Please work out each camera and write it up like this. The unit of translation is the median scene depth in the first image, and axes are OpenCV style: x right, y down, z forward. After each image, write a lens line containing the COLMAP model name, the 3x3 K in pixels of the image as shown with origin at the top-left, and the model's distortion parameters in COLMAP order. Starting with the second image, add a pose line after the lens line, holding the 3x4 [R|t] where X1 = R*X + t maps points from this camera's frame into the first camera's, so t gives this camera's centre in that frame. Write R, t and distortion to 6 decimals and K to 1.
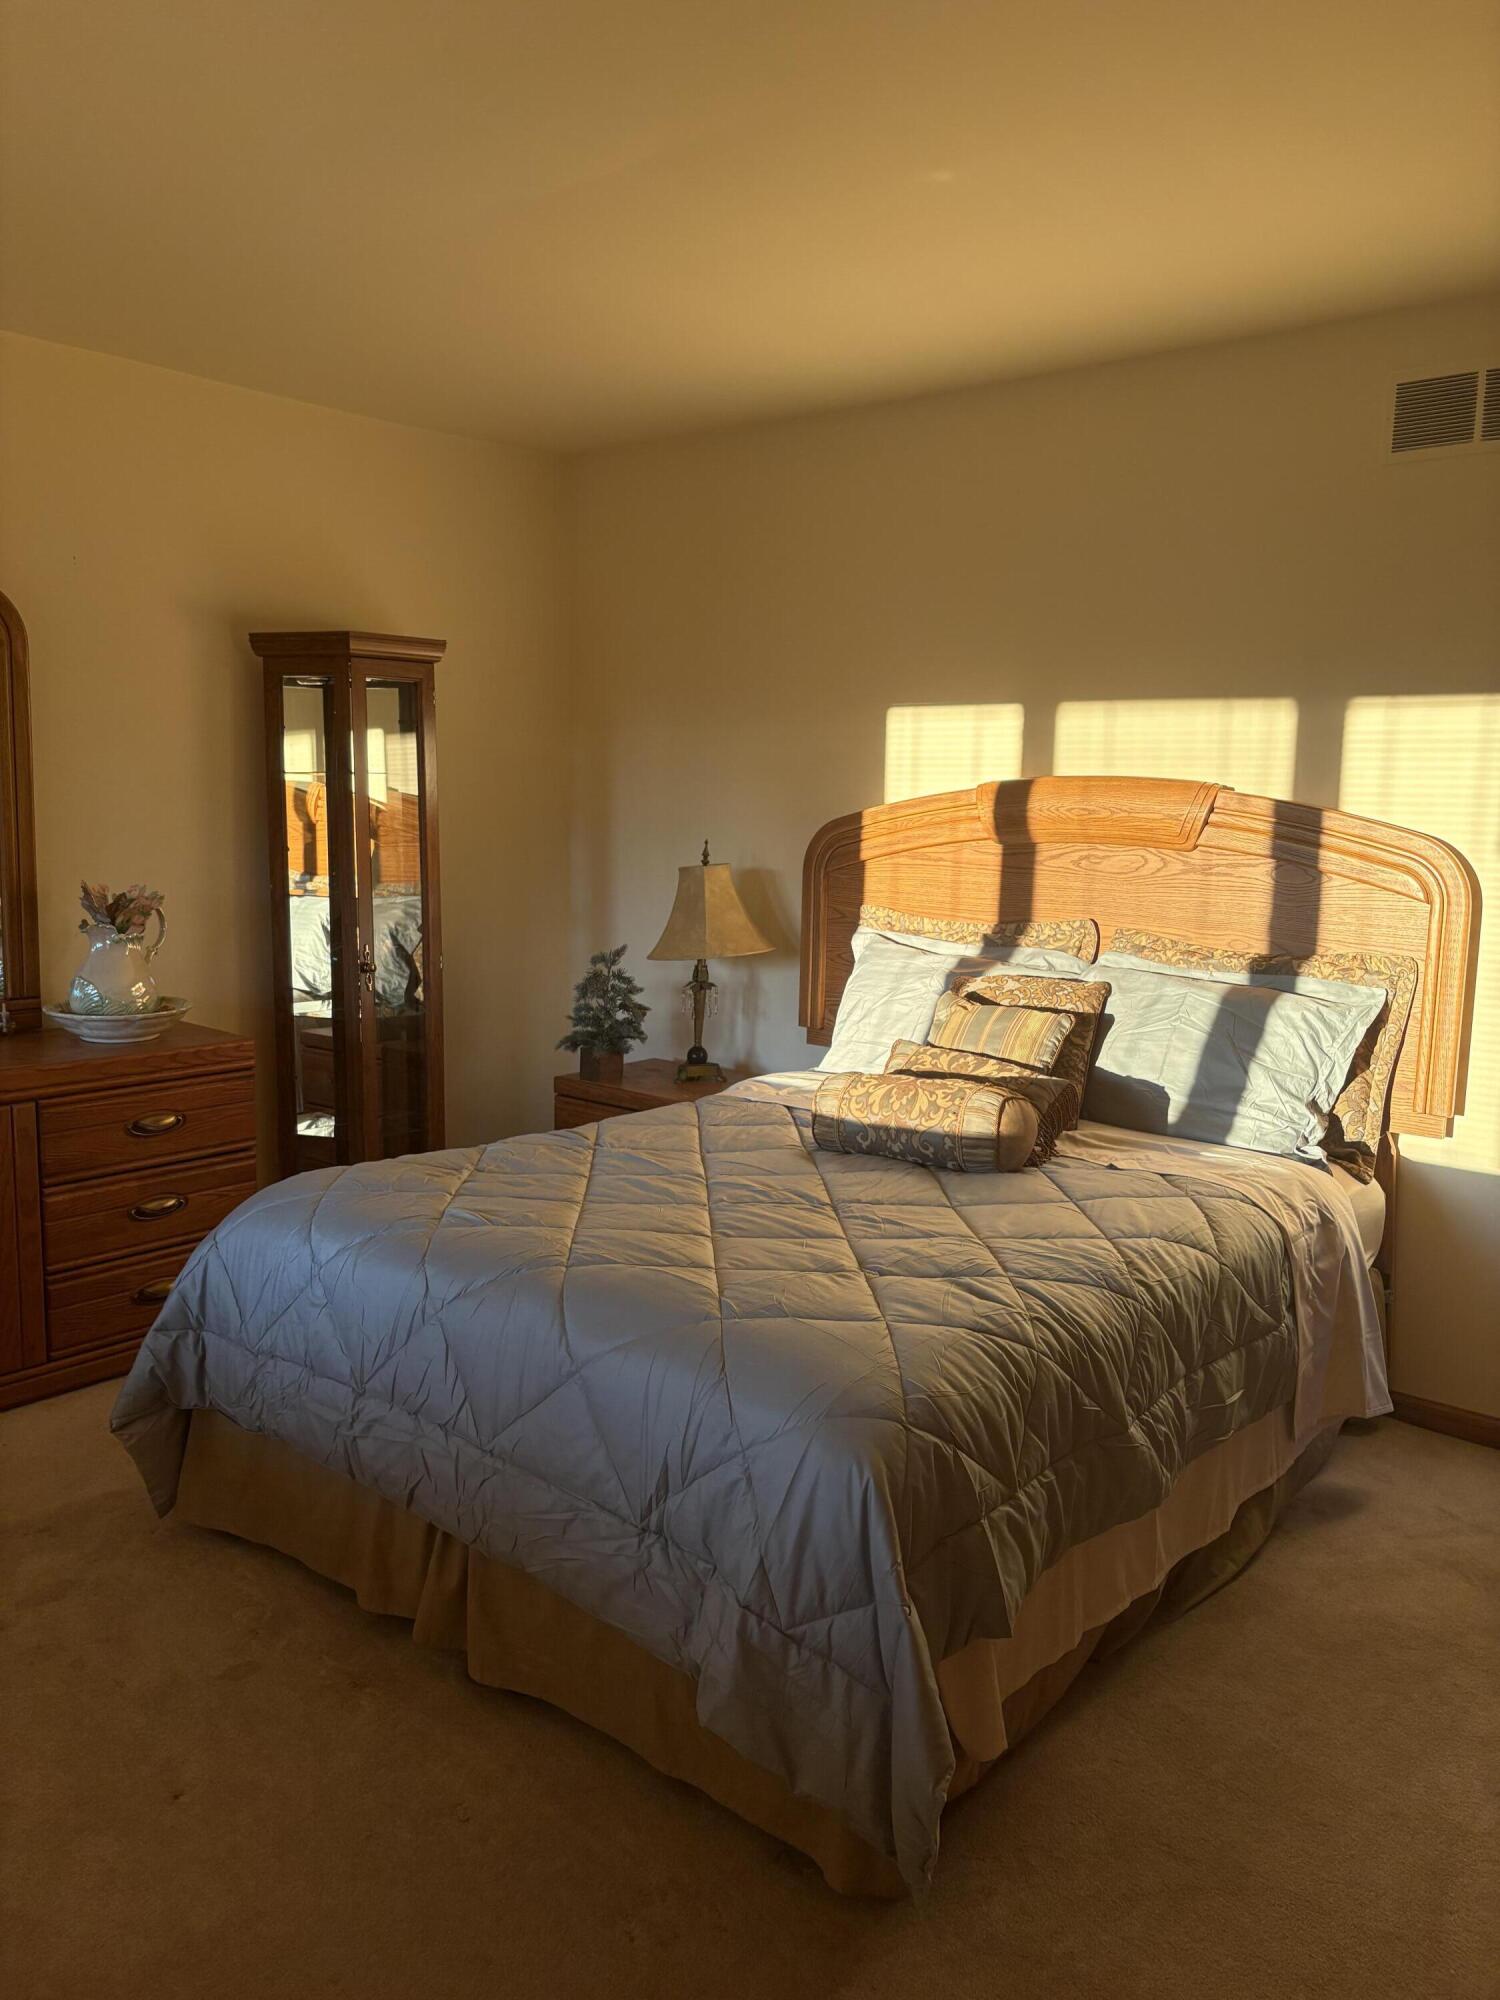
lens RADIAL K [[1500.1, 0, 750.0], [0, 1500.1, 1000.0], [0, 0, 1]] dist [-0.051609, 0.128991]
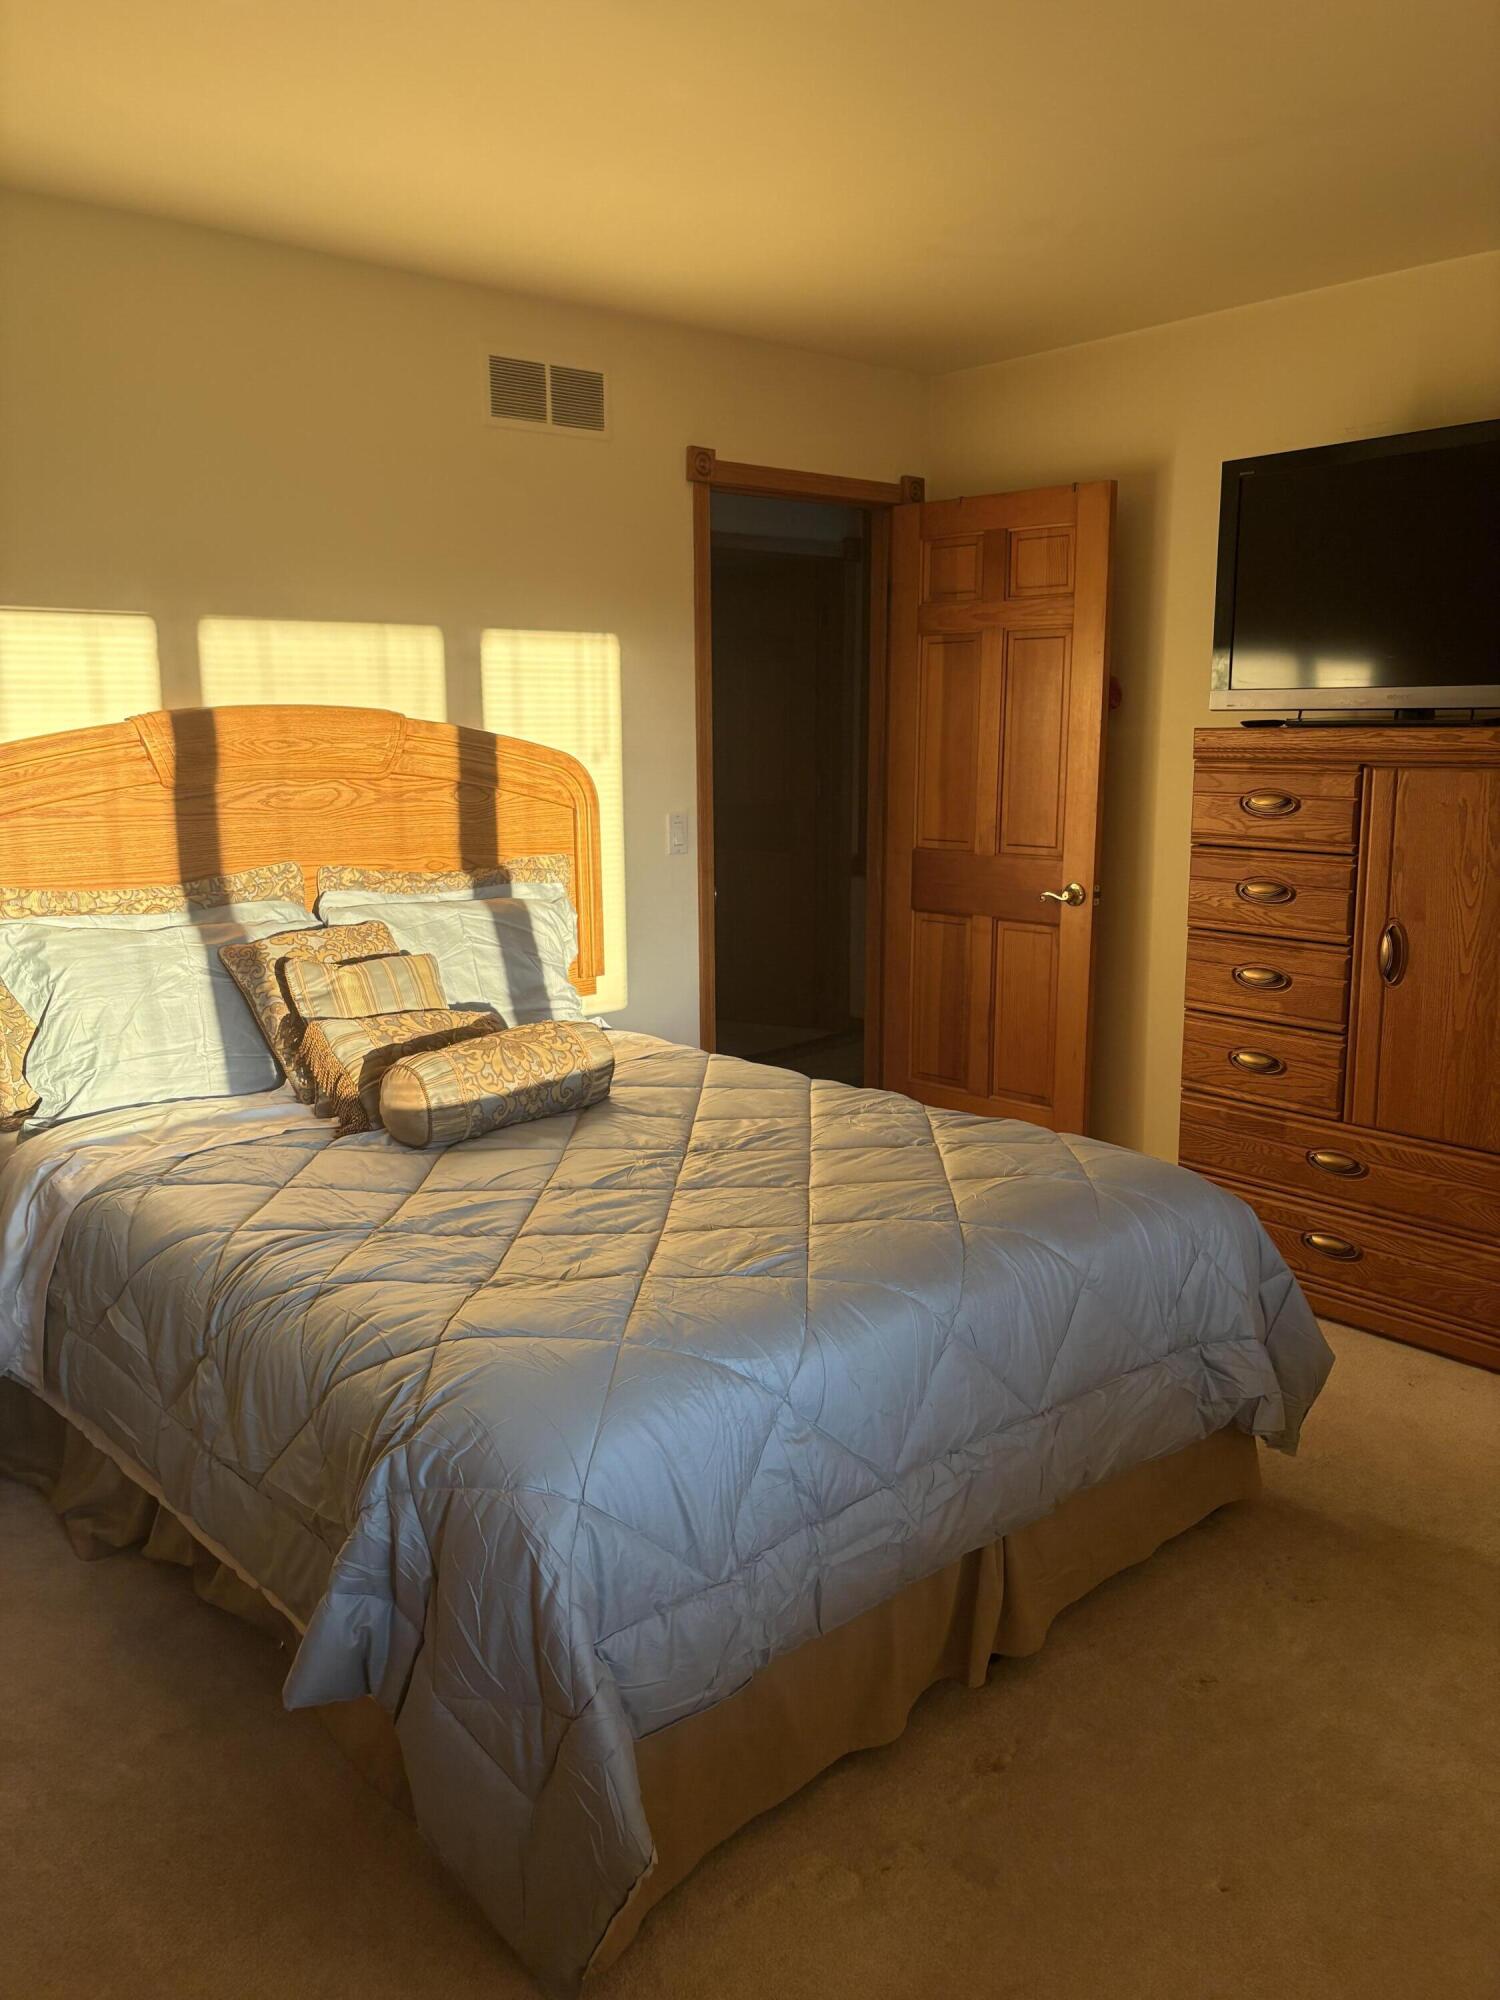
lens RADIAL K [[1546.7, 0, 750.0], [0, 1546.7, 1000.0], [0, 0, 1]] dist [-0.034015, 0.000275]
pose [[0.122951, -0.191791, 0.973704, -0.703873], [0.149506, 0.973530, 0.172879, -0.098004], [-0.981087, 0.124319, 0.148370, 0.632607]]
